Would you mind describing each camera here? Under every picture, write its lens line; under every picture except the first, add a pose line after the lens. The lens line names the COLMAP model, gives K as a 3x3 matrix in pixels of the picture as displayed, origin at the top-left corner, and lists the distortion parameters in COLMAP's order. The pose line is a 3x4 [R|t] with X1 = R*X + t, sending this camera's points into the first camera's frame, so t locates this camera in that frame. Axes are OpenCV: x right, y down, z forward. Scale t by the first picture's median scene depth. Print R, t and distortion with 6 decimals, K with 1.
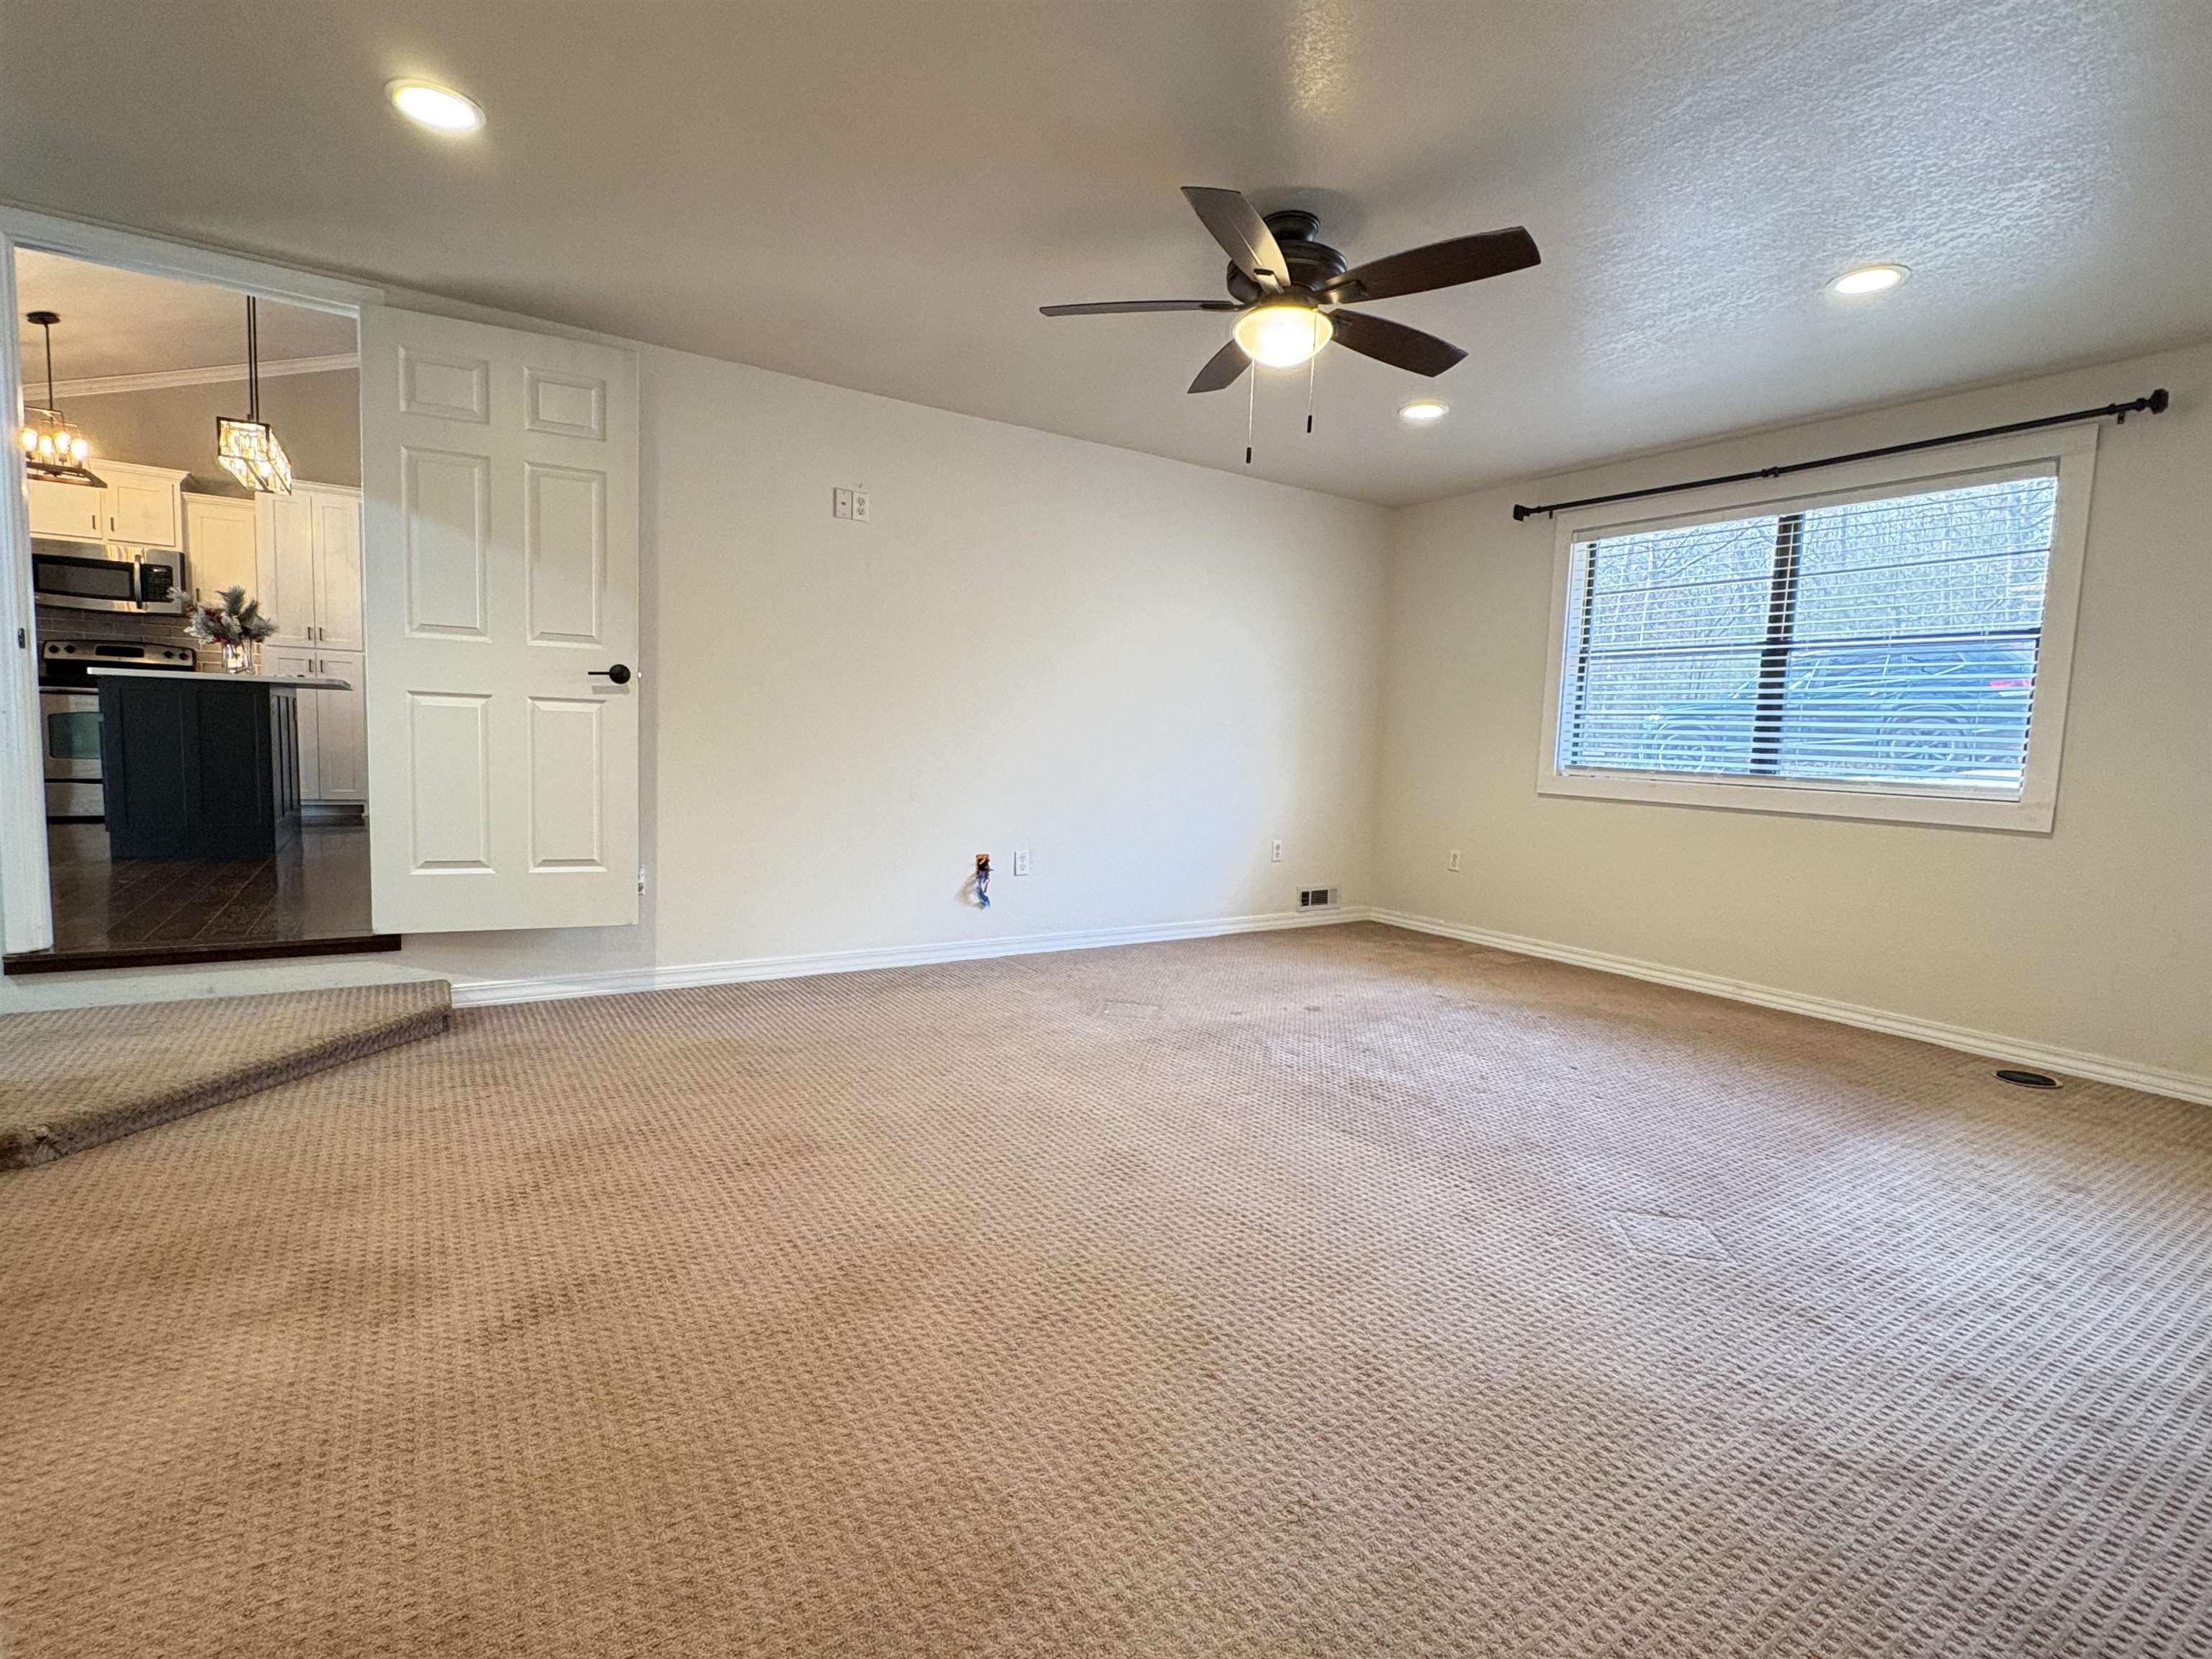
lens RADIAL K [[1046.0, 0, 1096.3], [0, 1046.0, 825.2], [0, 0, 1]] dist [0.001081, 0.000208]
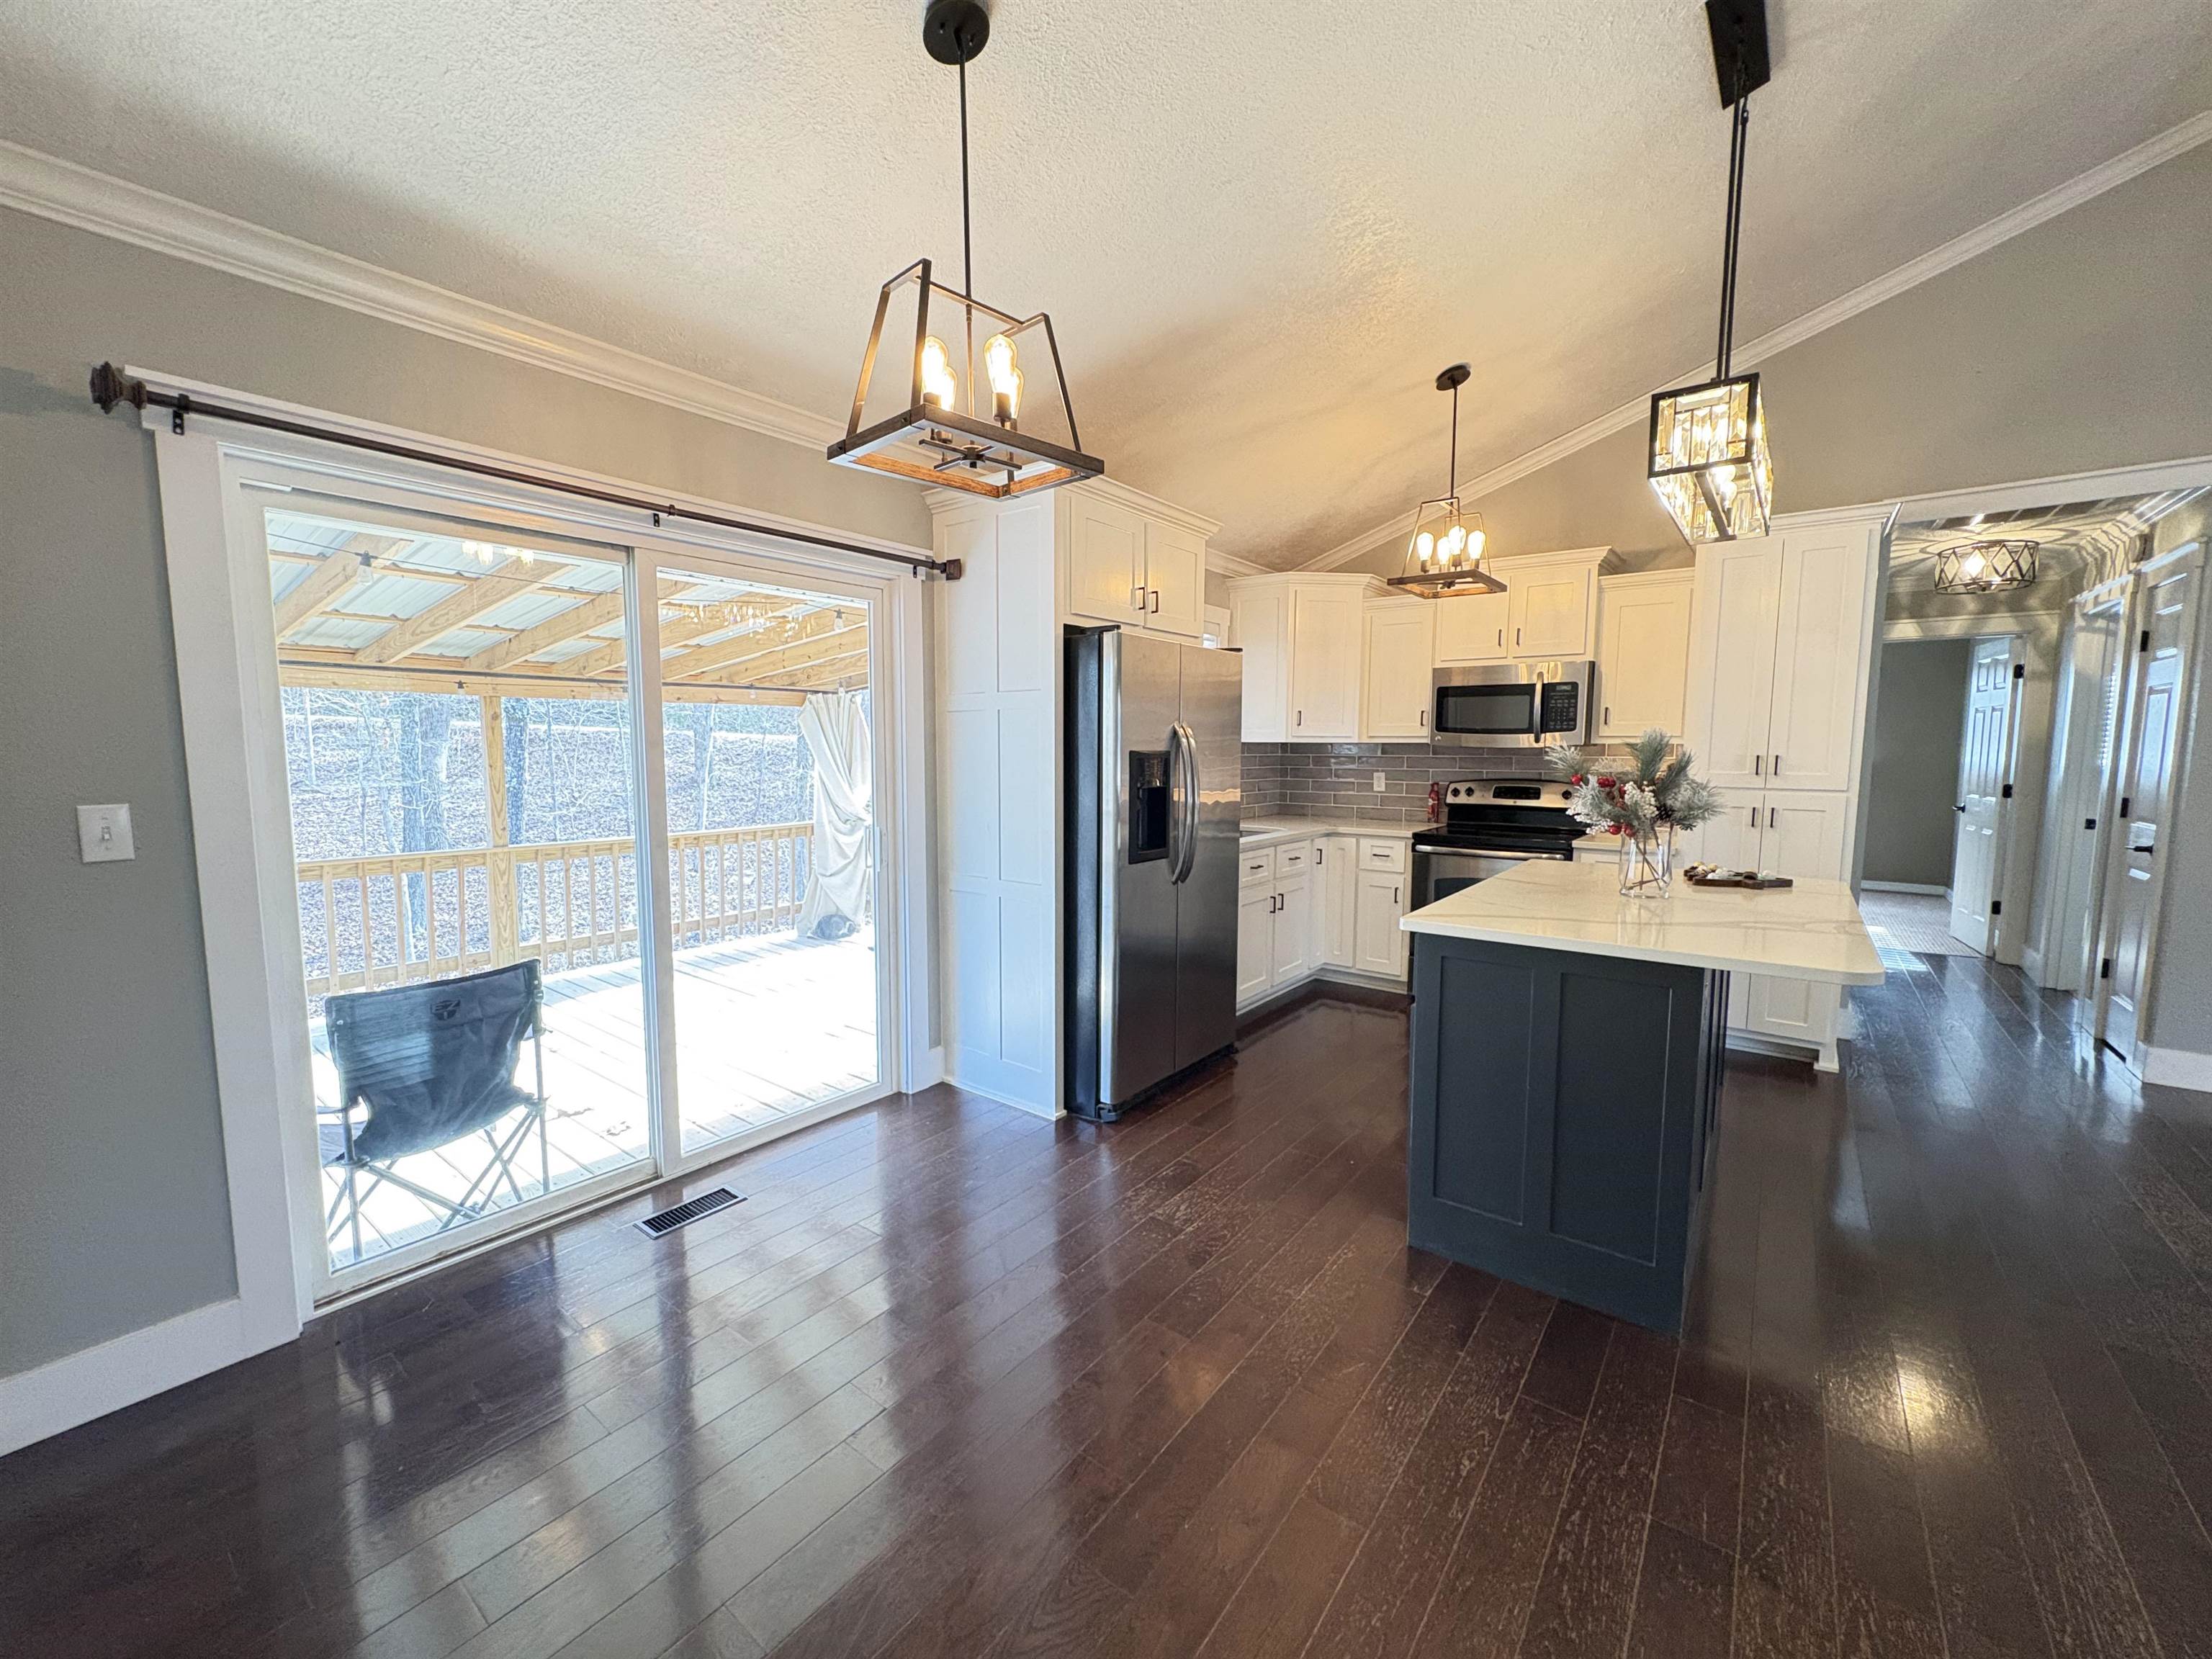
lens RADIAL K [[885.9, 0, 1107.8], [0, 885.9, 832.0], [0, 0, 1]] dist [0.000618, 0.000922]
pose [[0.334786, 0.058670, -0.940466, -0.411592], [-0.068687, 0.996924, 0.037741, -0.146102], [0.939787, 0.051962, 0.337786, 0.496380]]
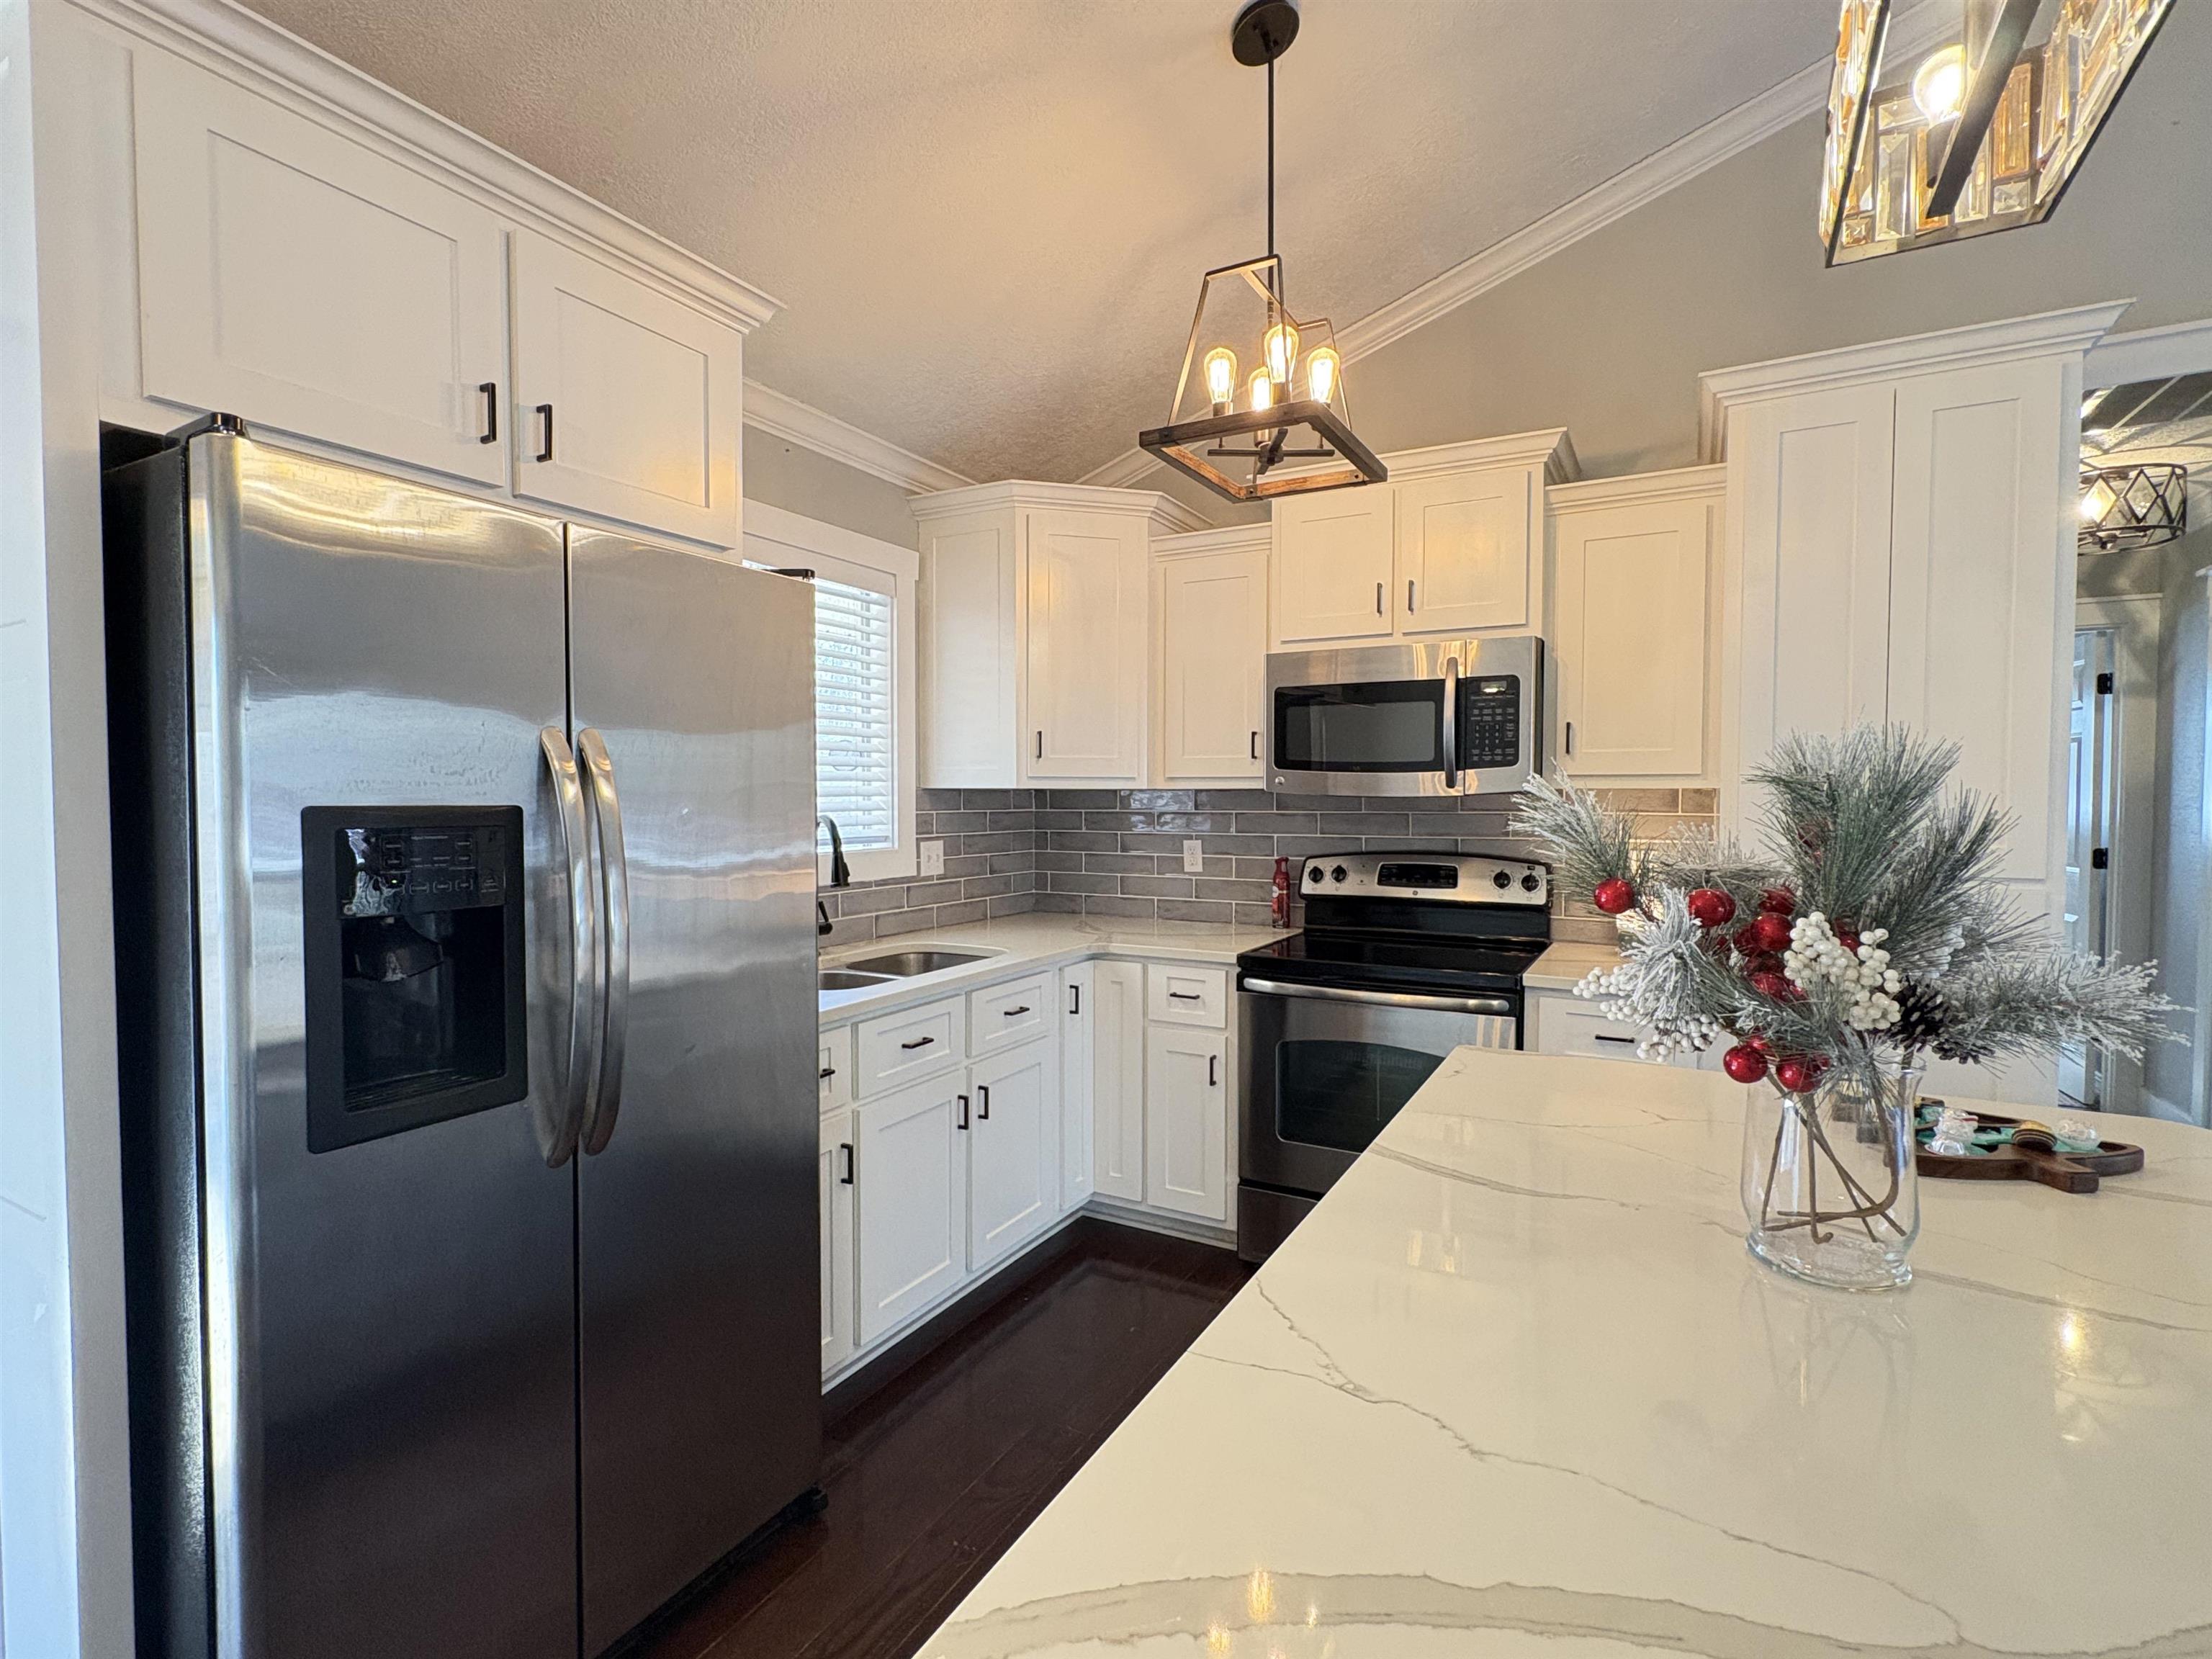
lens RADIAL K [[1046.0, 0, 1098.7], [0, 1046.0, 831.7], [0, 0, 1]] dist [0.001081, 0.000208]
pose [[0.464438, -0.004458, -0.885595, -0.618086], [-0.056306, 0.997816, -0.034551, -0.168649], [0.883814, 0.065911, 0.463172, 0.693186]]
